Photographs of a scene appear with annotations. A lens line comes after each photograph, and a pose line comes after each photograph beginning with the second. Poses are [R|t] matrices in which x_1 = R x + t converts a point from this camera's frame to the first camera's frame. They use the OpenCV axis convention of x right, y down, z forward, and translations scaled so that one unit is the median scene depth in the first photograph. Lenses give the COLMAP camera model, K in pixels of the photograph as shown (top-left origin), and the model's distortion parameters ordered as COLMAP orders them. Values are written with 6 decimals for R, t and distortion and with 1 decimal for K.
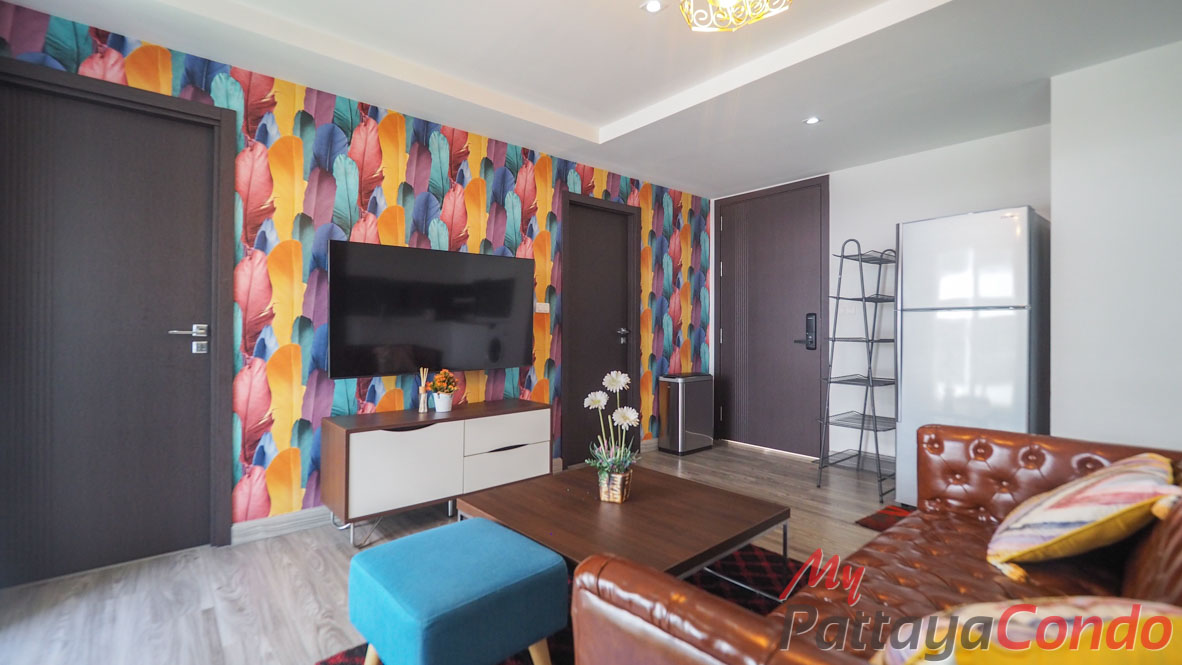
lens RADIAL K [[494.7, 0, 535.1], [0, 494.7, 351.8], [0, 0, 1]] dist [-0.019847, 0.000754]
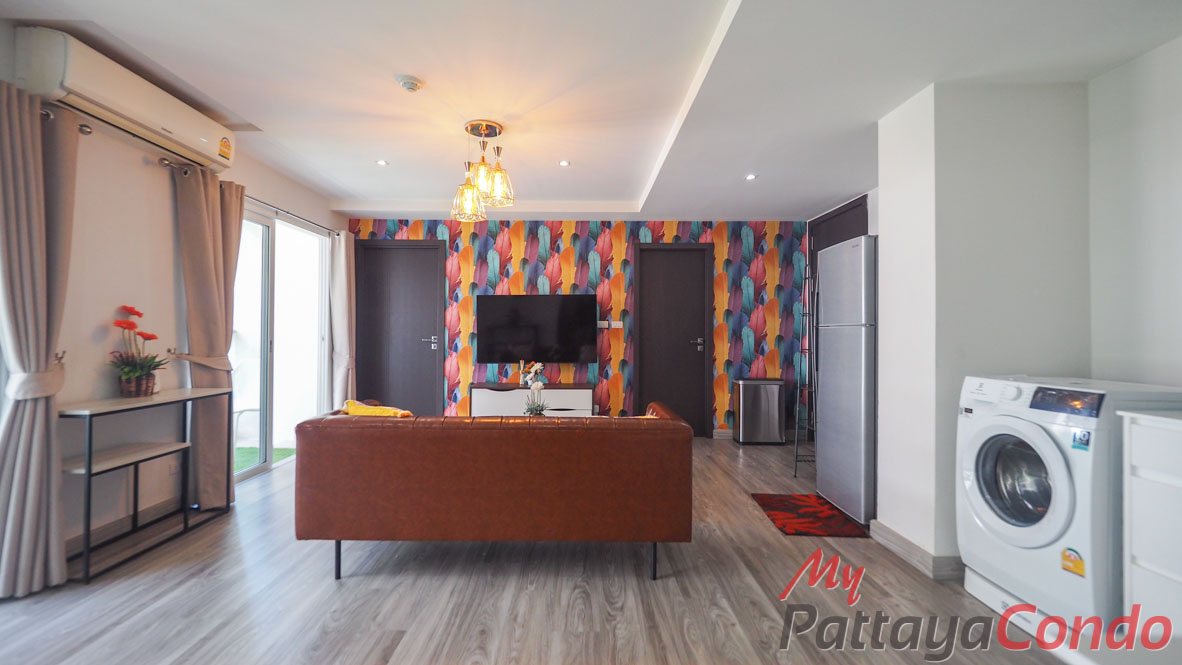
lens RADIAL K [[494.7, 0, 572.2], [0, 494.7, 350.4], [0, 0, 1]] dist [-0.019847, 0.000754]
pose [[0.750961, 0.036208, -0.659353, 0.926333], [-0.030218, 0.999334, 0.020461, -0.039799], [0.659655, 0.004558, 0.751555, -0.211984]]
